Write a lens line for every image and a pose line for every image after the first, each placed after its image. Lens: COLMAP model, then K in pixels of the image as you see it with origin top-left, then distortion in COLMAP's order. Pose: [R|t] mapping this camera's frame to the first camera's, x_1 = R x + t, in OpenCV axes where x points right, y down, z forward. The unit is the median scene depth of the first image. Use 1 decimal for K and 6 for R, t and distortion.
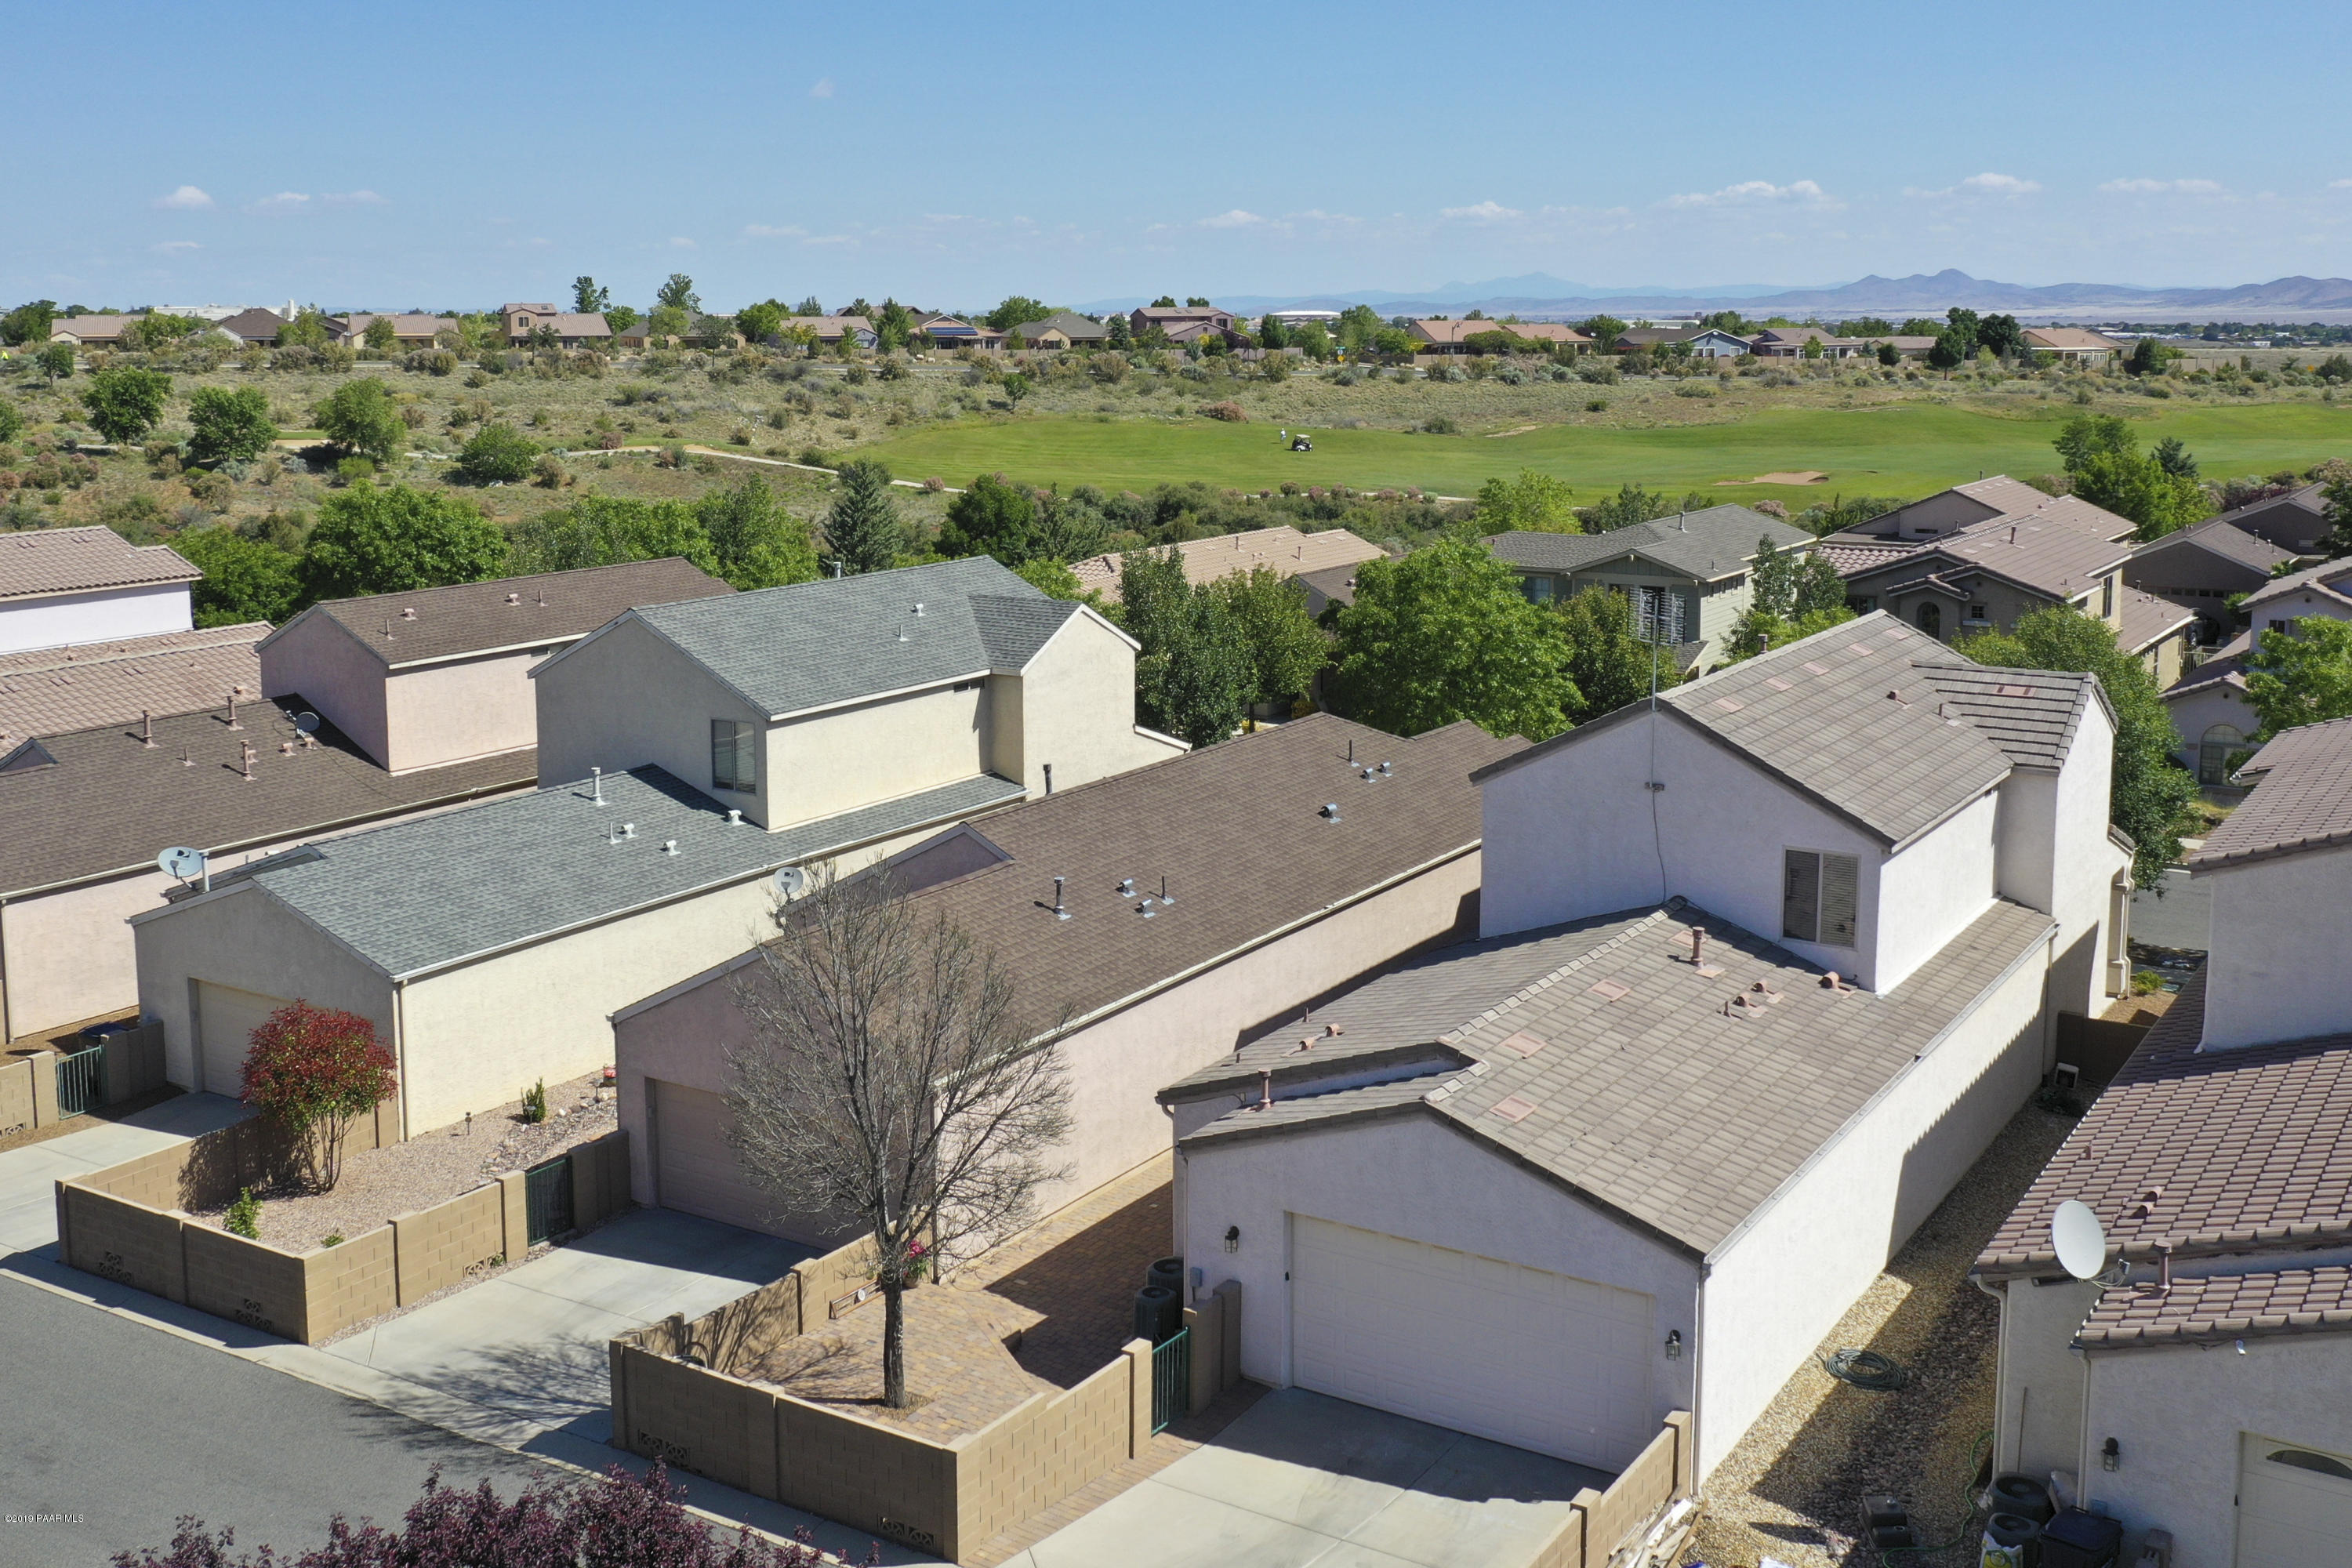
lens RADIAL K [[2407.9, 0, 1103.5], [0, 2407.9, 714.7], [0, 0, 1]] dist [0.002510, 0.006576]
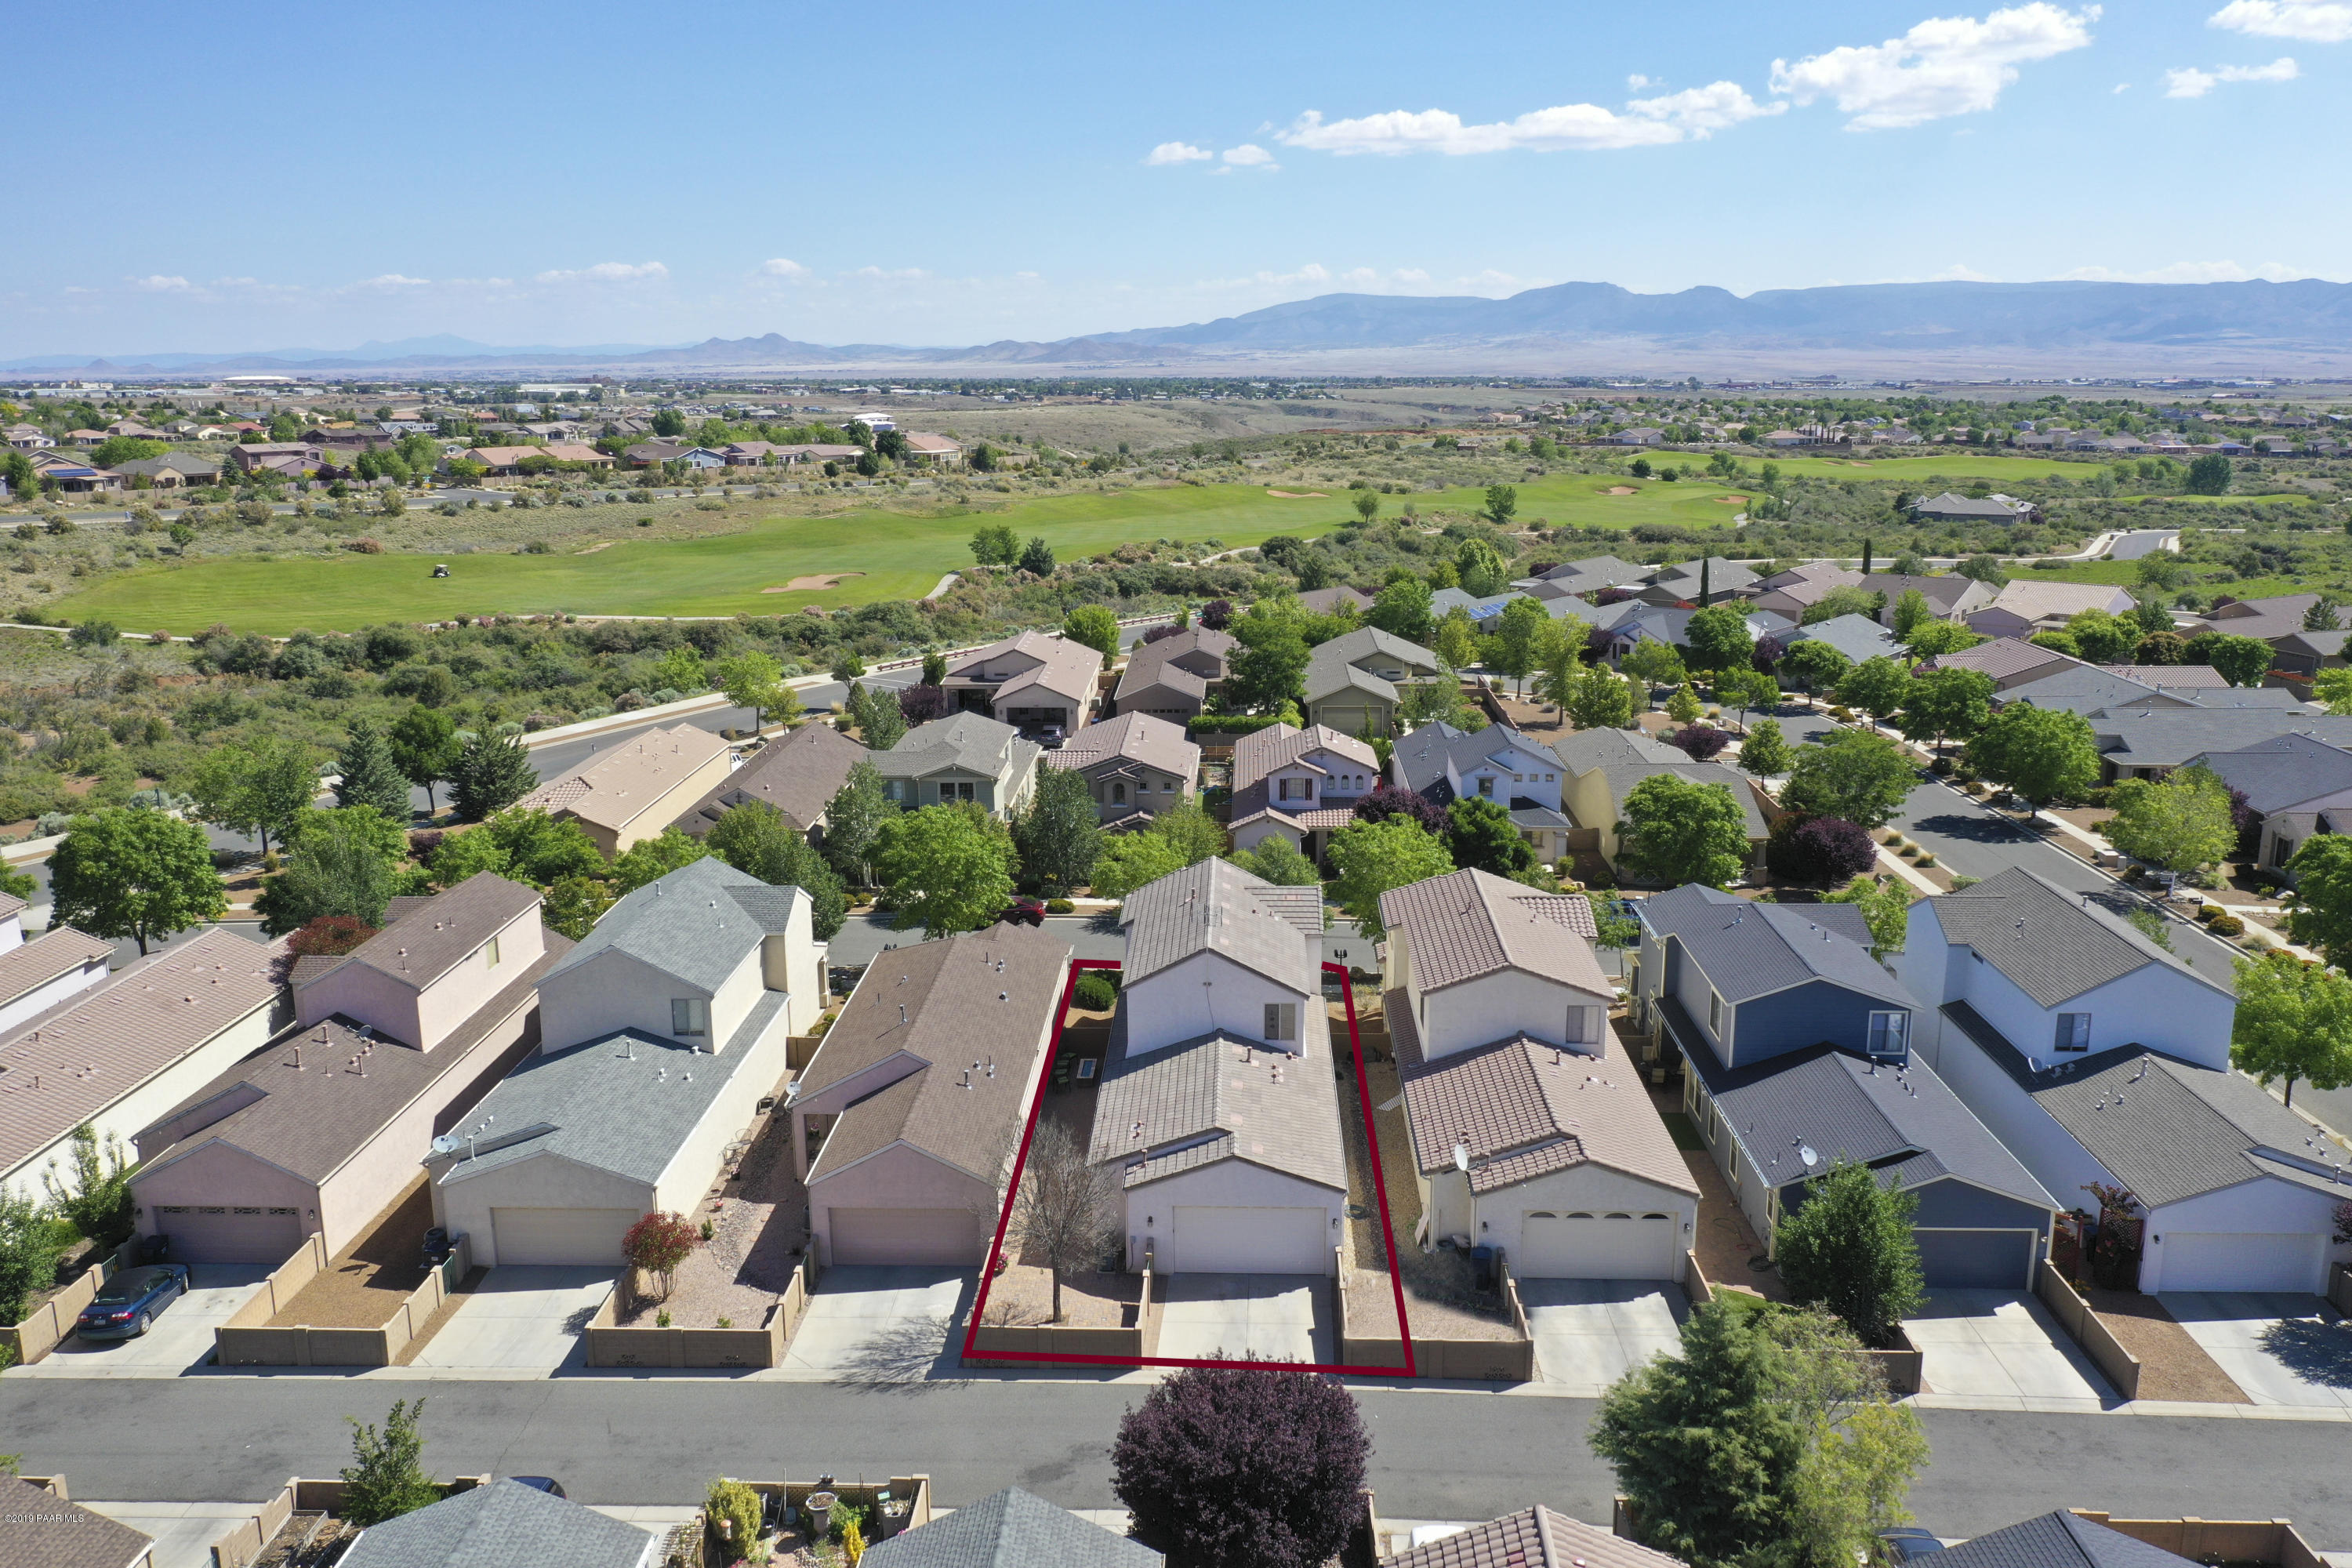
lens RADIAL K [[1851.6, 0, 1169.8], [0, 1851.6, 794.6], [0, 0, 1]] dist [0.004594, 0.002064]
pose [[0.857866, -0.119880, 0.499695, -0.092136], [0.088377, 0.992338, 0.086344, -0.042326], [-0.506217, -0.029909, 0.861887, -0.070849]]
